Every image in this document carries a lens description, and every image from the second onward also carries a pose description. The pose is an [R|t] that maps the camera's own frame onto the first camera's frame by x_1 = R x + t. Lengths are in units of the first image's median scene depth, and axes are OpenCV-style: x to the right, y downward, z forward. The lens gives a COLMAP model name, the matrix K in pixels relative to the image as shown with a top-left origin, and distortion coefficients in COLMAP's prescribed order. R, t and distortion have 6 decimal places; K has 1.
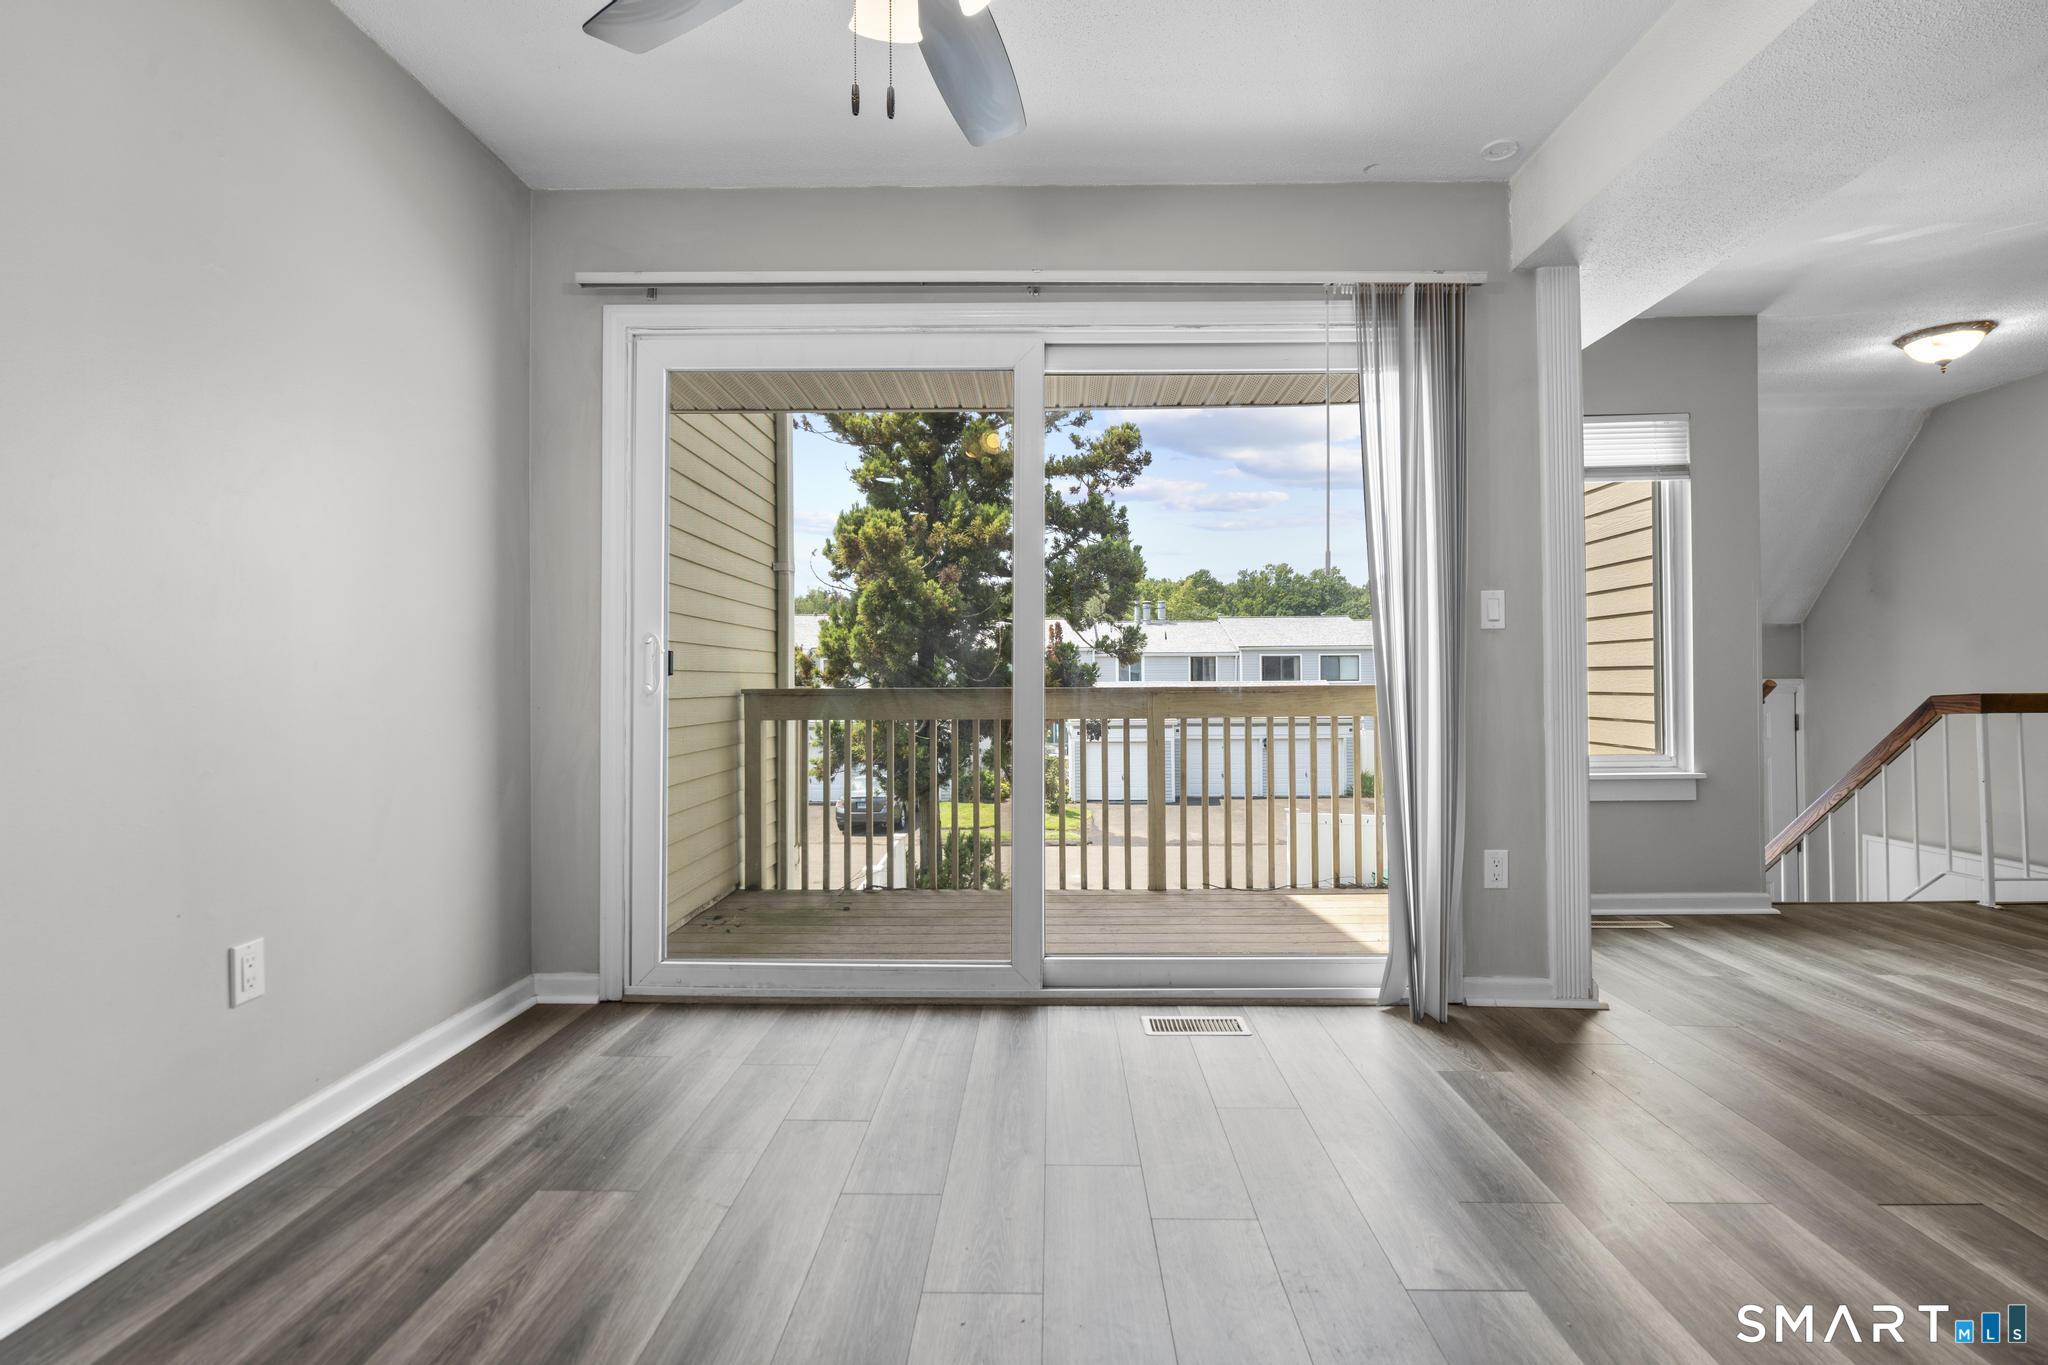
lens RADIAL K [[921.5, 0, 1040.4], [0, 921.5, 675.7], [0, 0, 1]] dist [-0.001825, 0.001169]
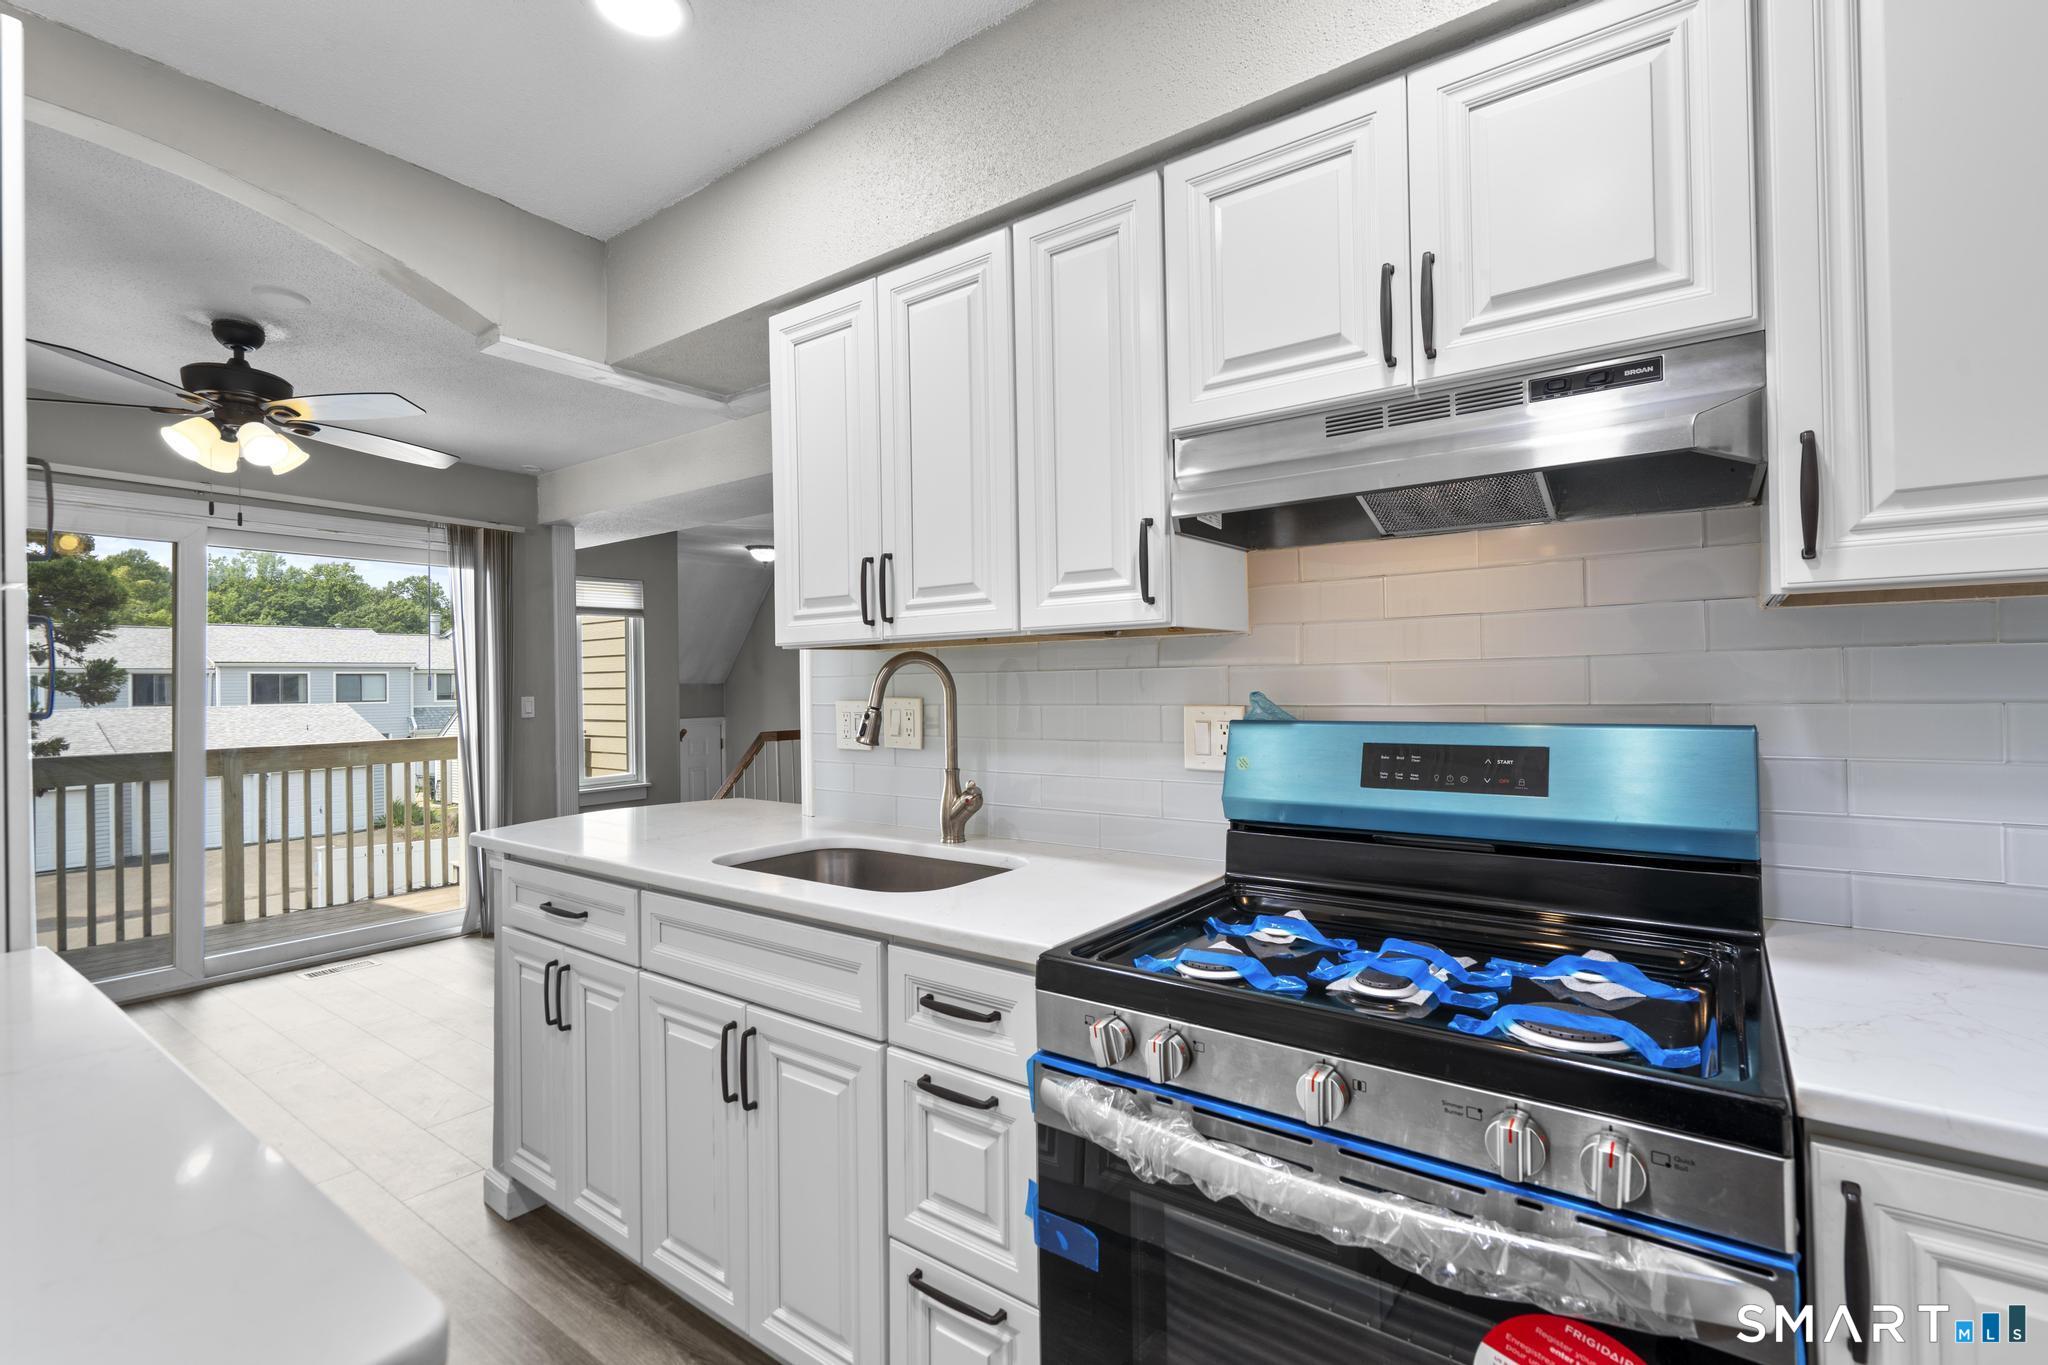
lens RADIAL K [[921.5, 0, 1040.4], [0, 921.5, 675.7], [0, 0, 1]] dist [-0.001825, 0.001169]
pose [[0.575323, 0.005436, 0.817908, -0.310102], [0.004205, 0.999945, -0.009603, -0.082593], [-0.817916, 0.008964, 0.575268, -0.653158]]
